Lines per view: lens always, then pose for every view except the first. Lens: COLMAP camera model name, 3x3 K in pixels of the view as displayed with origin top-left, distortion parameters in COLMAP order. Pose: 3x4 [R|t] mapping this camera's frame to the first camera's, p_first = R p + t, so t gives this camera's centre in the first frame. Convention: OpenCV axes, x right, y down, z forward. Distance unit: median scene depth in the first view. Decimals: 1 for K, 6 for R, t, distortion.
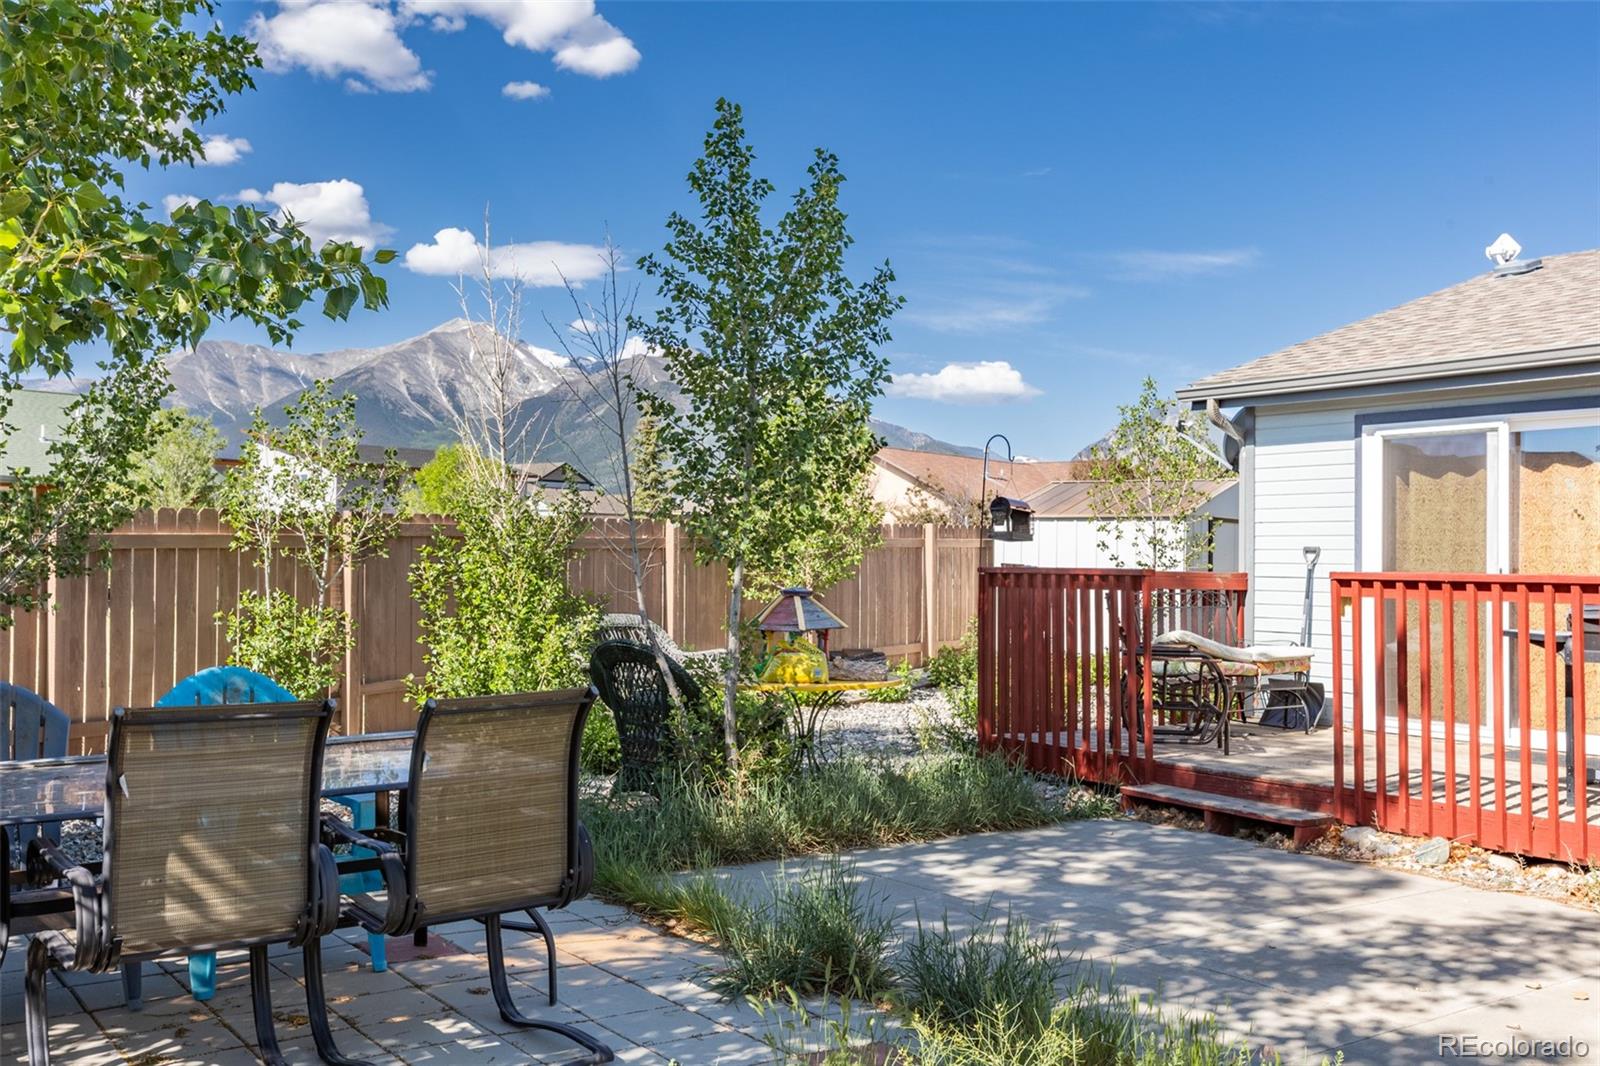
lens RADIAL K [[1502.1, 0, 800.0], [0, 1502.1, 533.0], [0, 0, 1]] dist [0.041977, -0.012596]
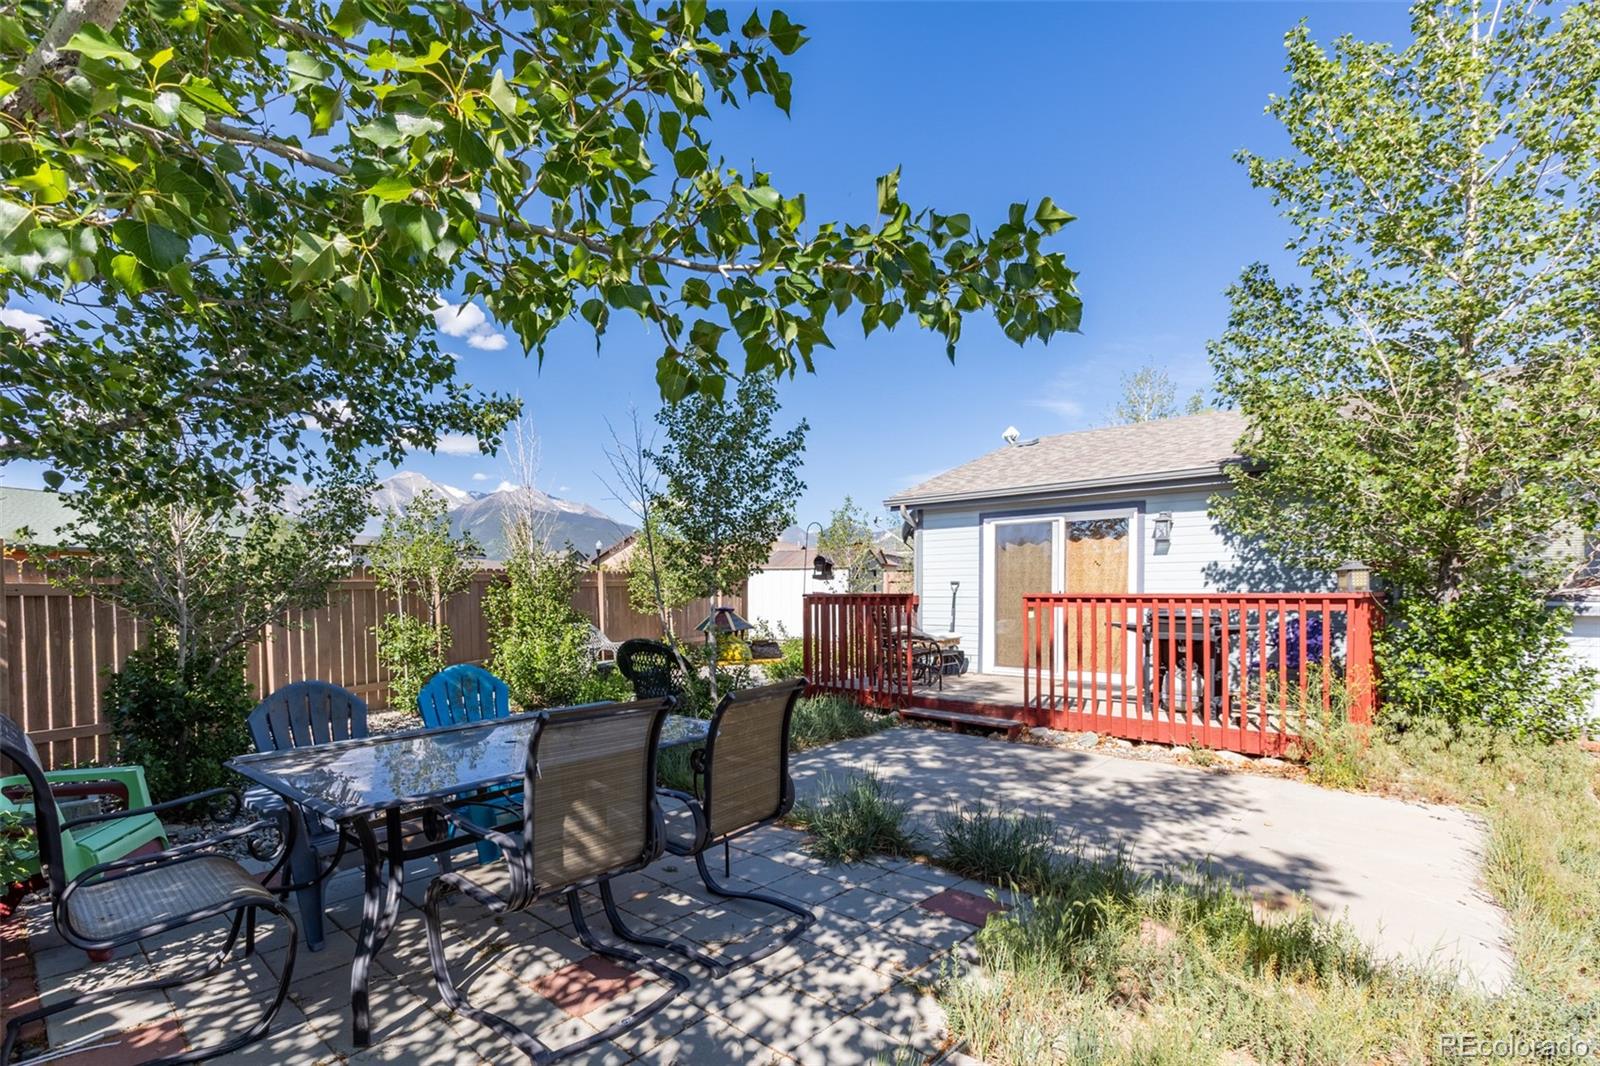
lens RADIAL K [[731.6, 0, 712.9], [0, 731.6, 621.5], [0, 0, 1]] dist [0.000014, 0.020258]
pose [[0.987379, -0.020293, 0.157072, -0.142222], [0.011075, 0.998176, 0.059342, 0.001637], [-0.157990, -0.056853, 0.985803, 0.130933]]
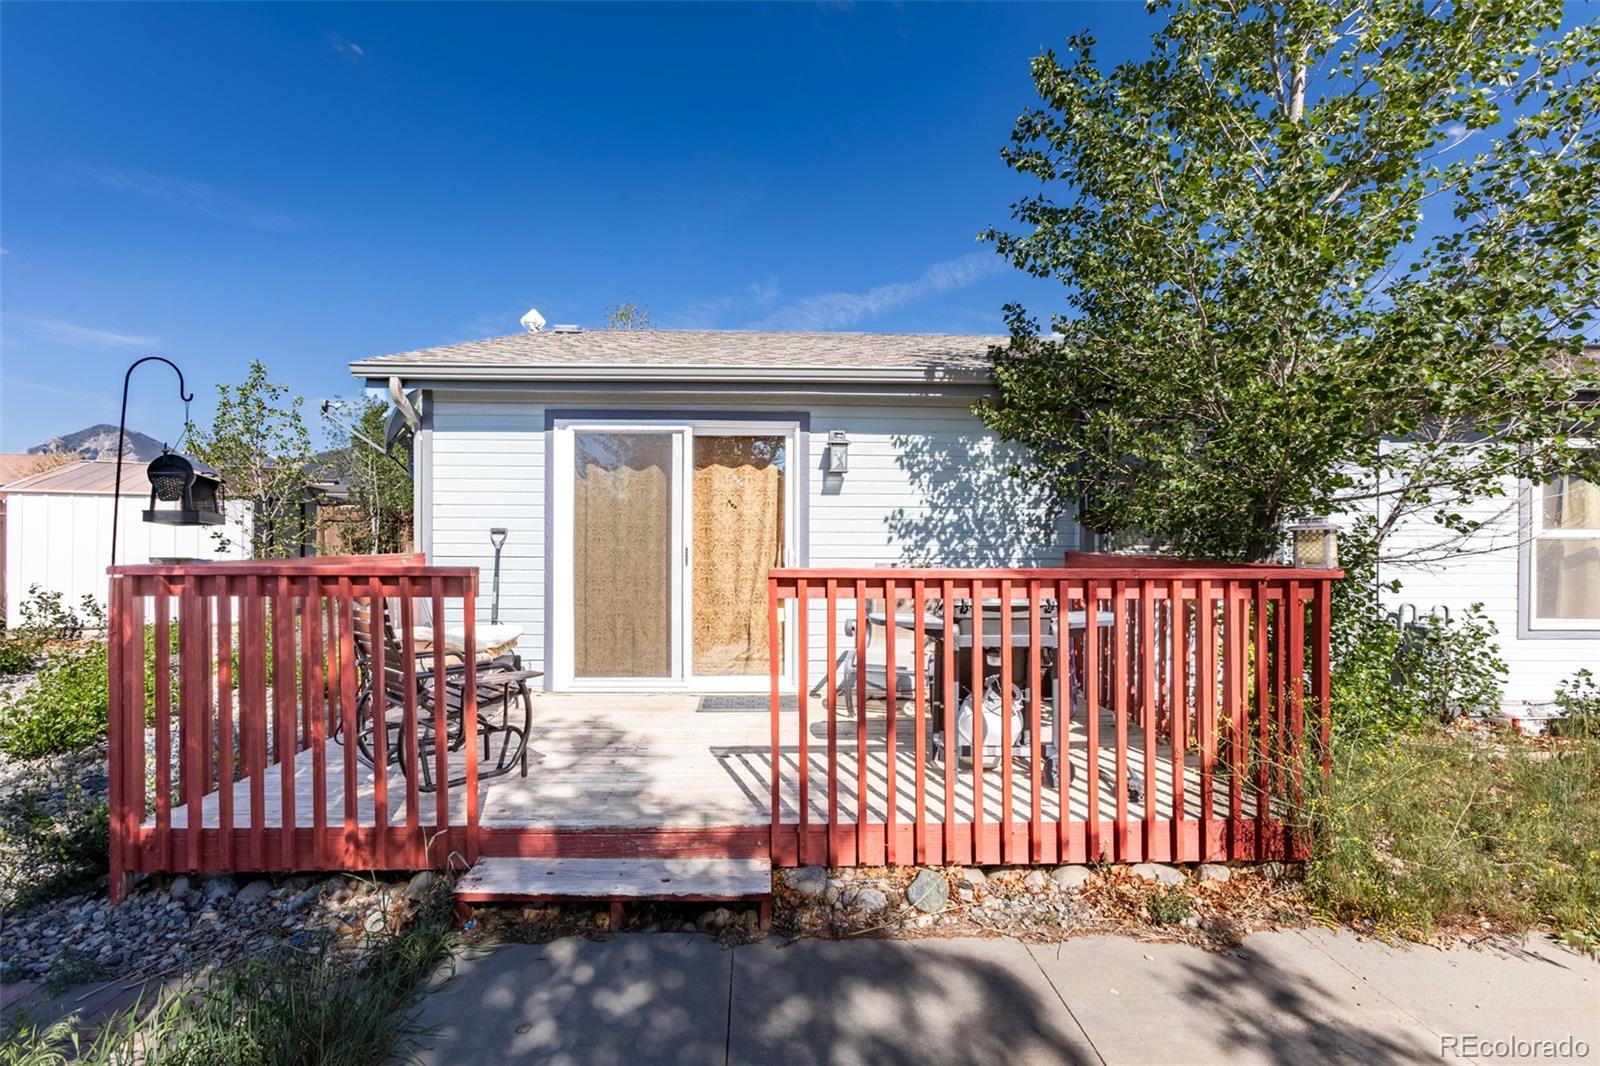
lens RADIAL K [[712.7, 0, 776.6], [0, 712.7, 551.3], [0, 0, 1]] dist [0.004238, 0.000525]
pose [[0.560072, -0.031760, 0.827835, 0.030353], [-0.014927, 0.998716, 0.048415, -0.002352], [-0.828310, -0.039473, 0.558878, 0.645998]]
